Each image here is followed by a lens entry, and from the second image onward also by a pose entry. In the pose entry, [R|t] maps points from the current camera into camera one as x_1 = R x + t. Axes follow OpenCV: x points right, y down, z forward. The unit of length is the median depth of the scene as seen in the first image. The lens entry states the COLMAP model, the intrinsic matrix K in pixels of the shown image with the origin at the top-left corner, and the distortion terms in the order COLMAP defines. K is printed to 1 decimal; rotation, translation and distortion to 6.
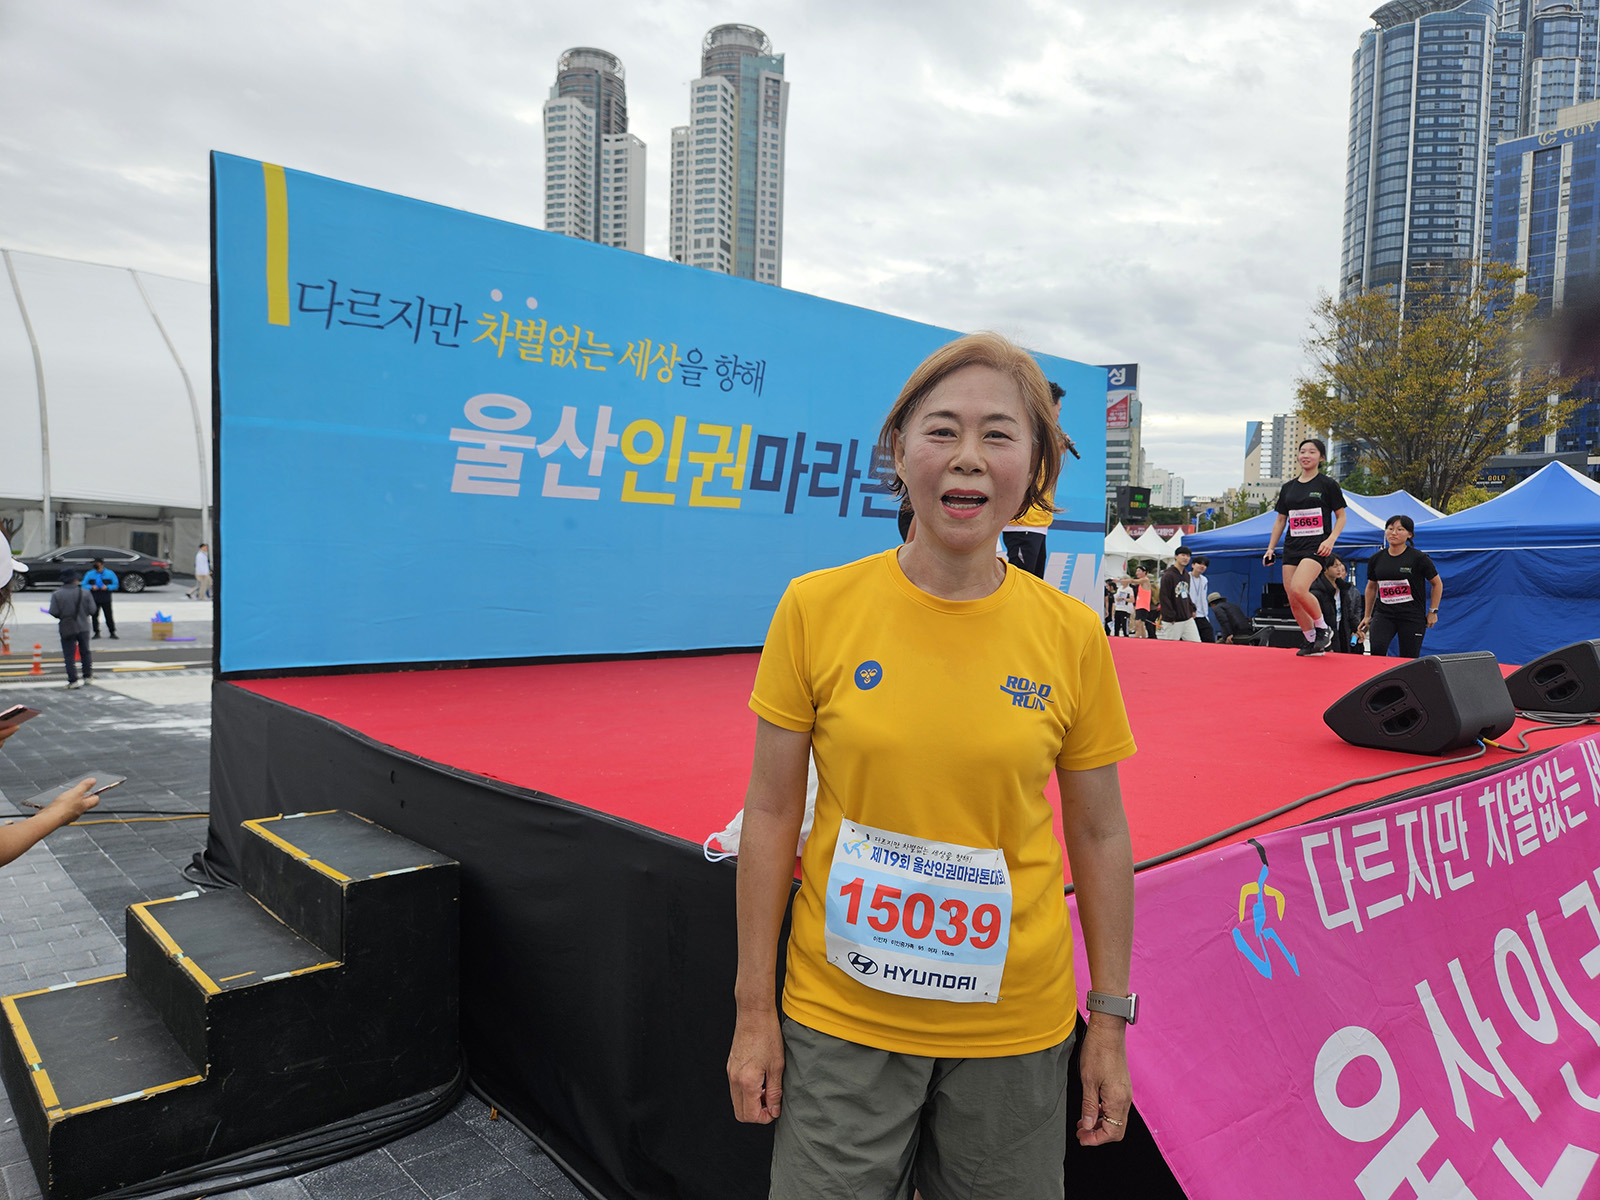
lens RADIAL K [[984.8, 0, 797.7], [0, 984.8, 621.0], [0, 0, 1]] dist [0.061590, -0.043156]
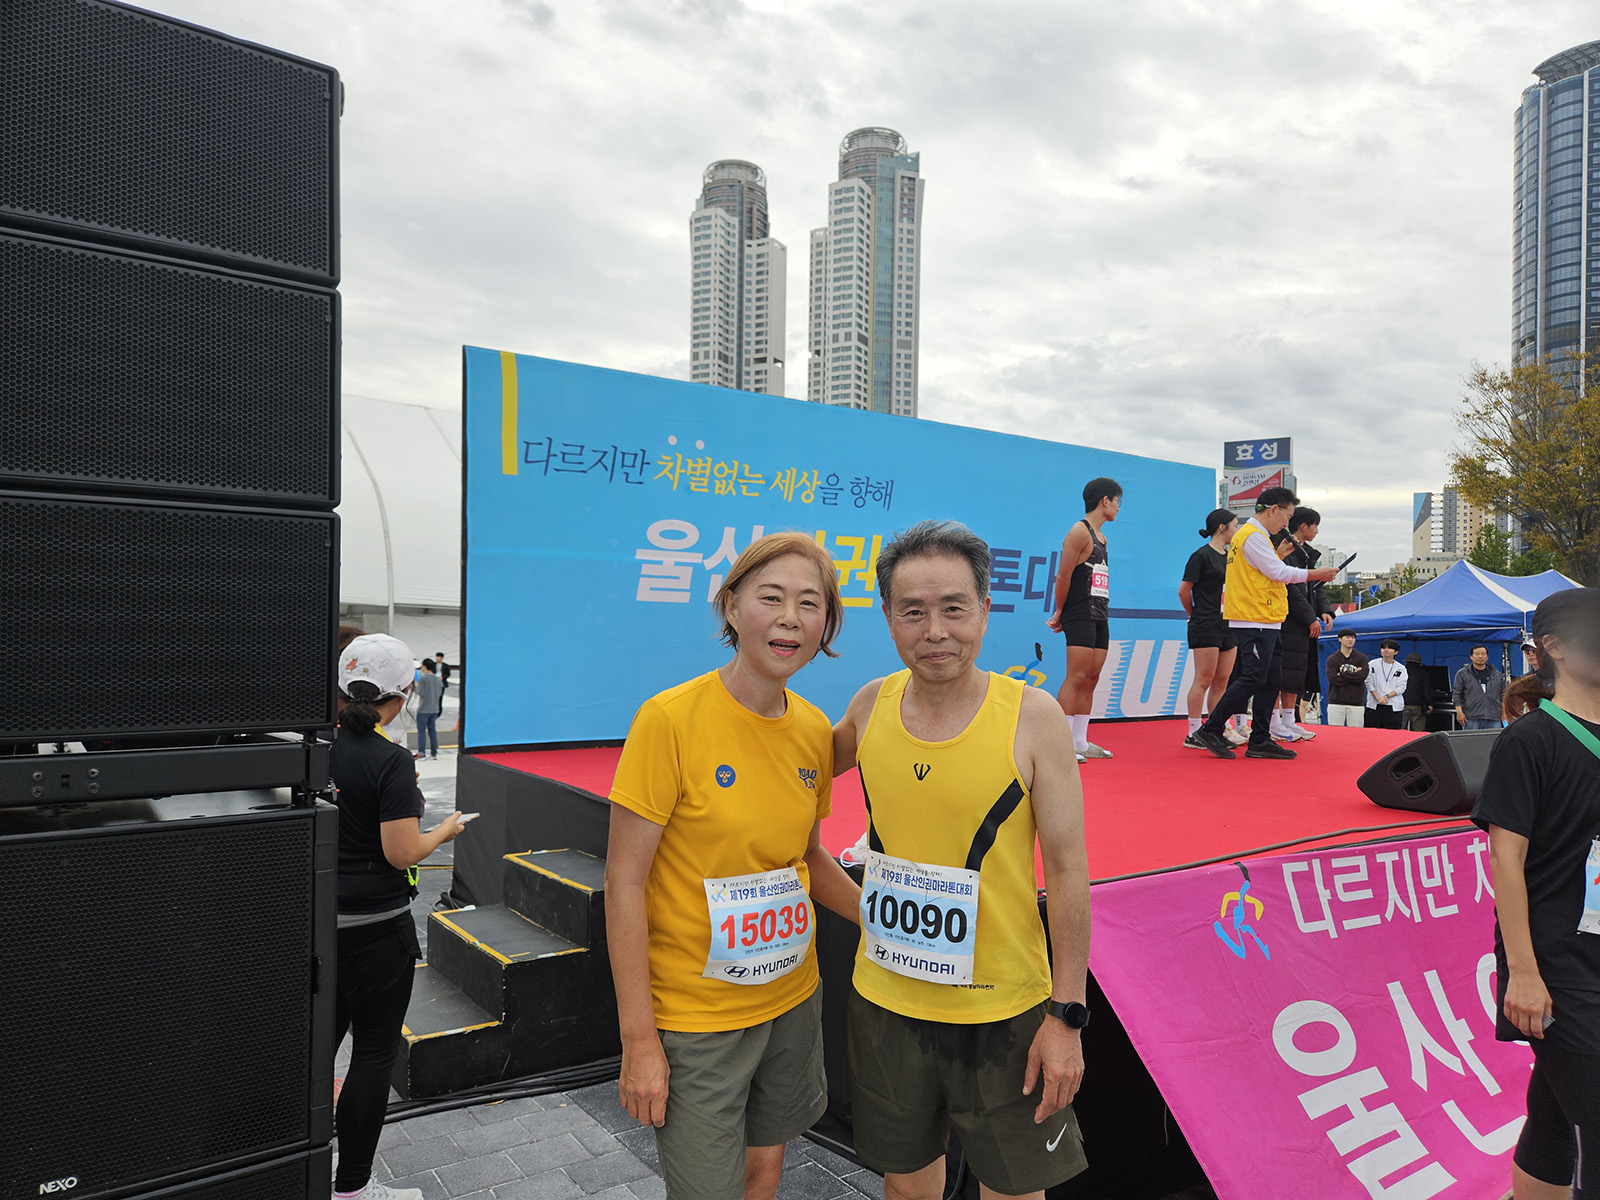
lens RADIAL K [[984.8, 0, 797.7], [0, 984.8, 621.0], [0, 0, 1]] dist [0.061590, -0.043156]
pose [[0.989940, -0.017046, -0.140454, 0.019008], [0.004992, 0.996305, -0.085735, 0.000817], [0.141396, 0.084171, 0.986368, -0.168014]]
